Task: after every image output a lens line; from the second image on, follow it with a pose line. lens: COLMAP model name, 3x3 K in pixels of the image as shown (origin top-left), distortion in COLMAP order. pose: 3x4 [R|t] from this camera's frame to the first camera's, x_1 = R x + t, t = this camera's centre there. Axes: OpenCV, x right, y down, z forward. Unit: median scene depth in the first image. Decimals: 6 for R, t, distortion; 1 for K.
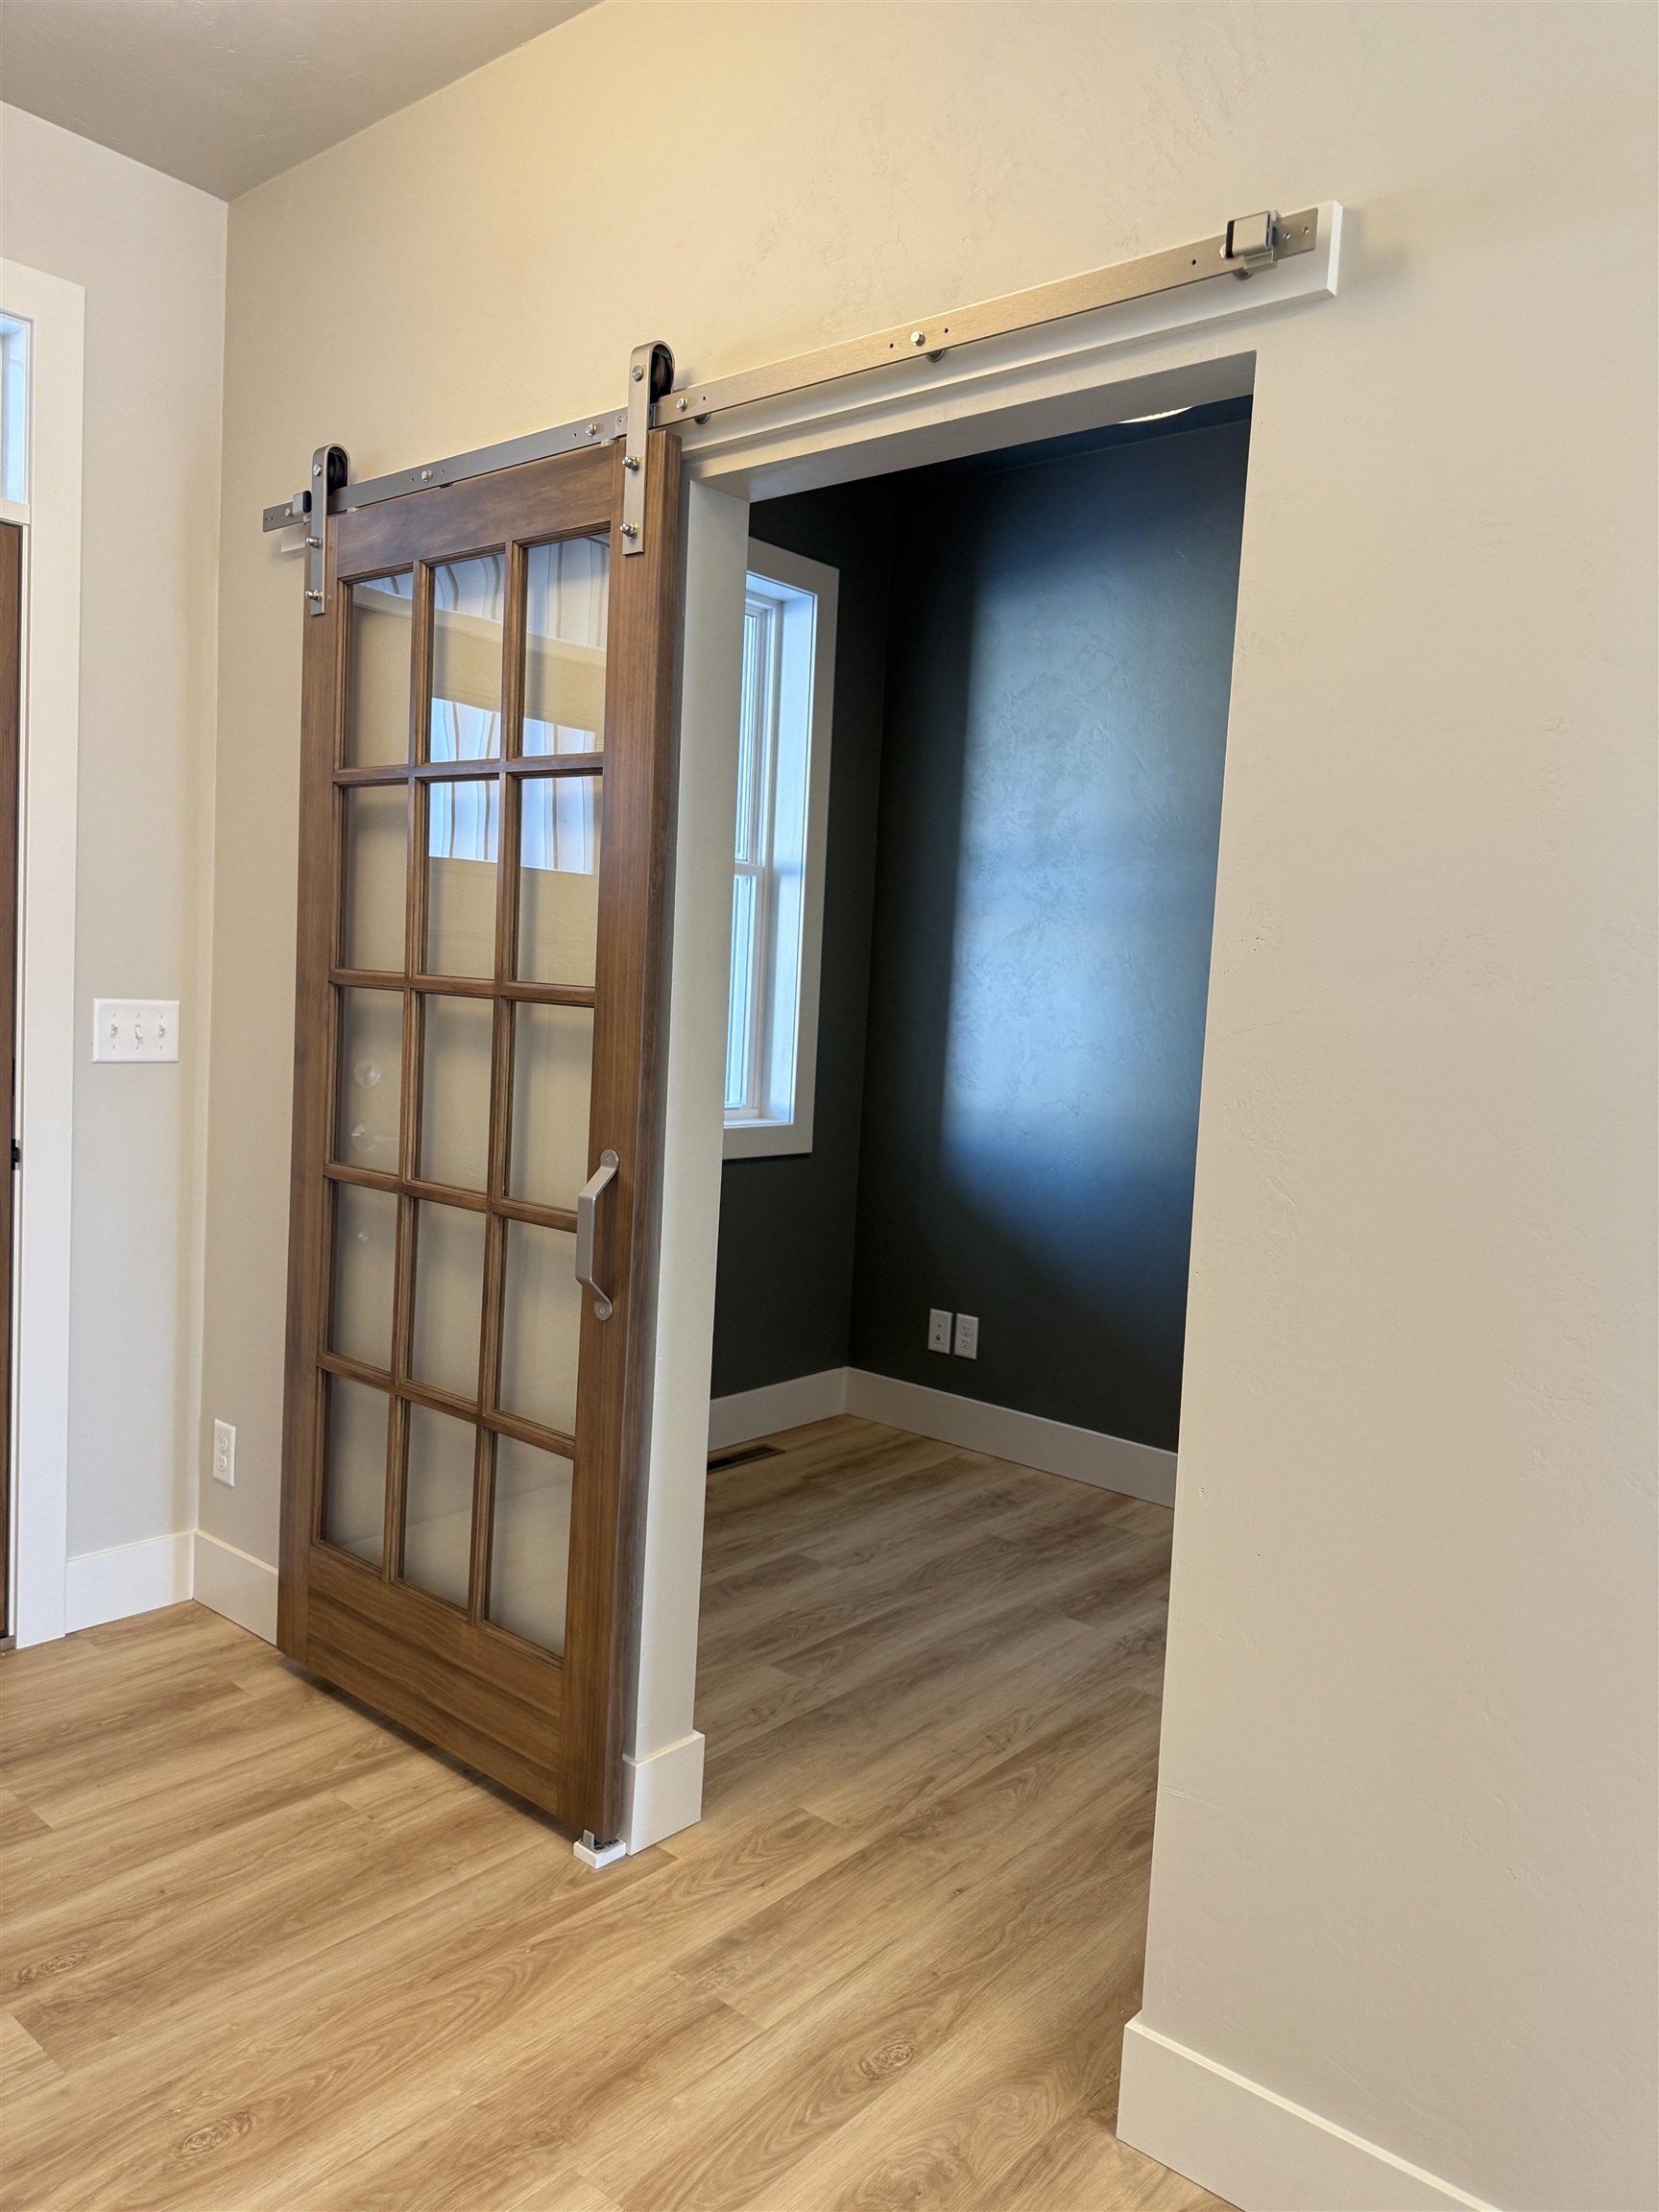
lens RADIAL K [[1556.9, 0, 836.9], [0, 1556.9, 1101.3], [0, 0, 1]] dist [0.056606, -0.062697]
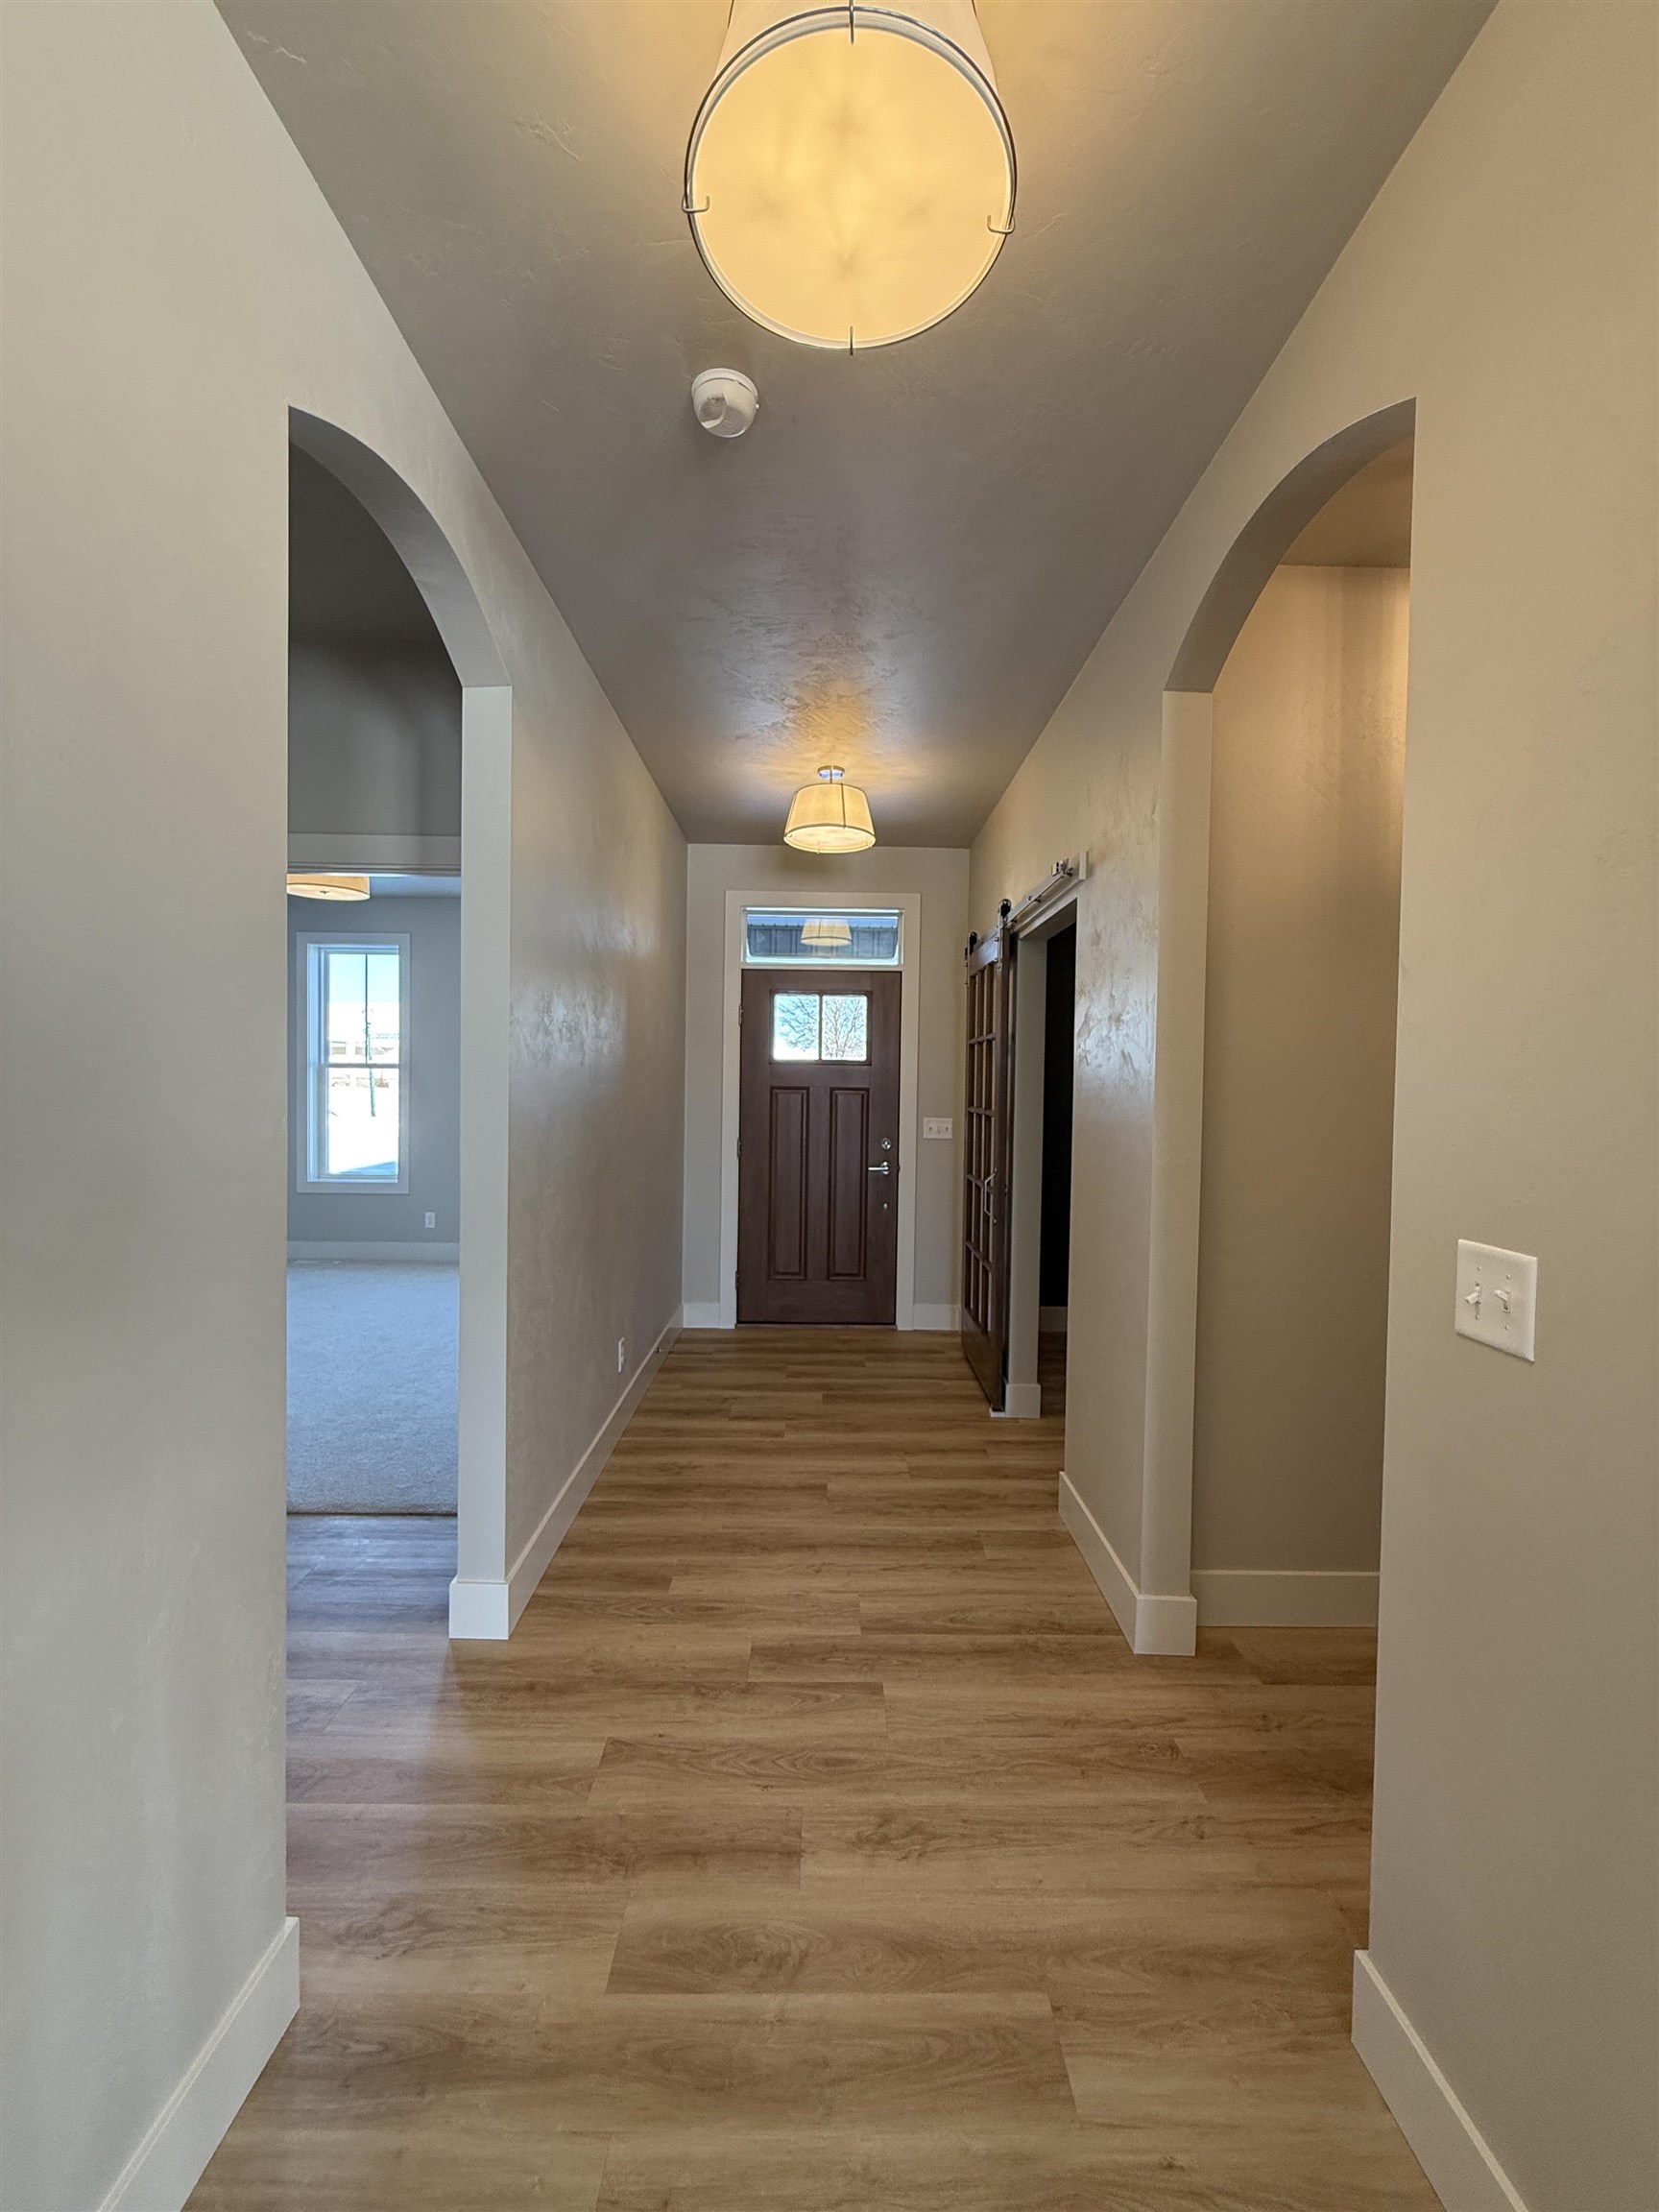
lens RADIAL K [[876.7, 0, 829.5], [0, 876.7, 1106.0], [0, 0, 1]] dist [0.005897, -0.000095]
pose [[0.651998, -0.026082, -0.757772, 0.838834], [-0.033944, 0.997402, -0.063536, 0.030382], [0.757461, 0.067147, 0.649418, -0.289940]]
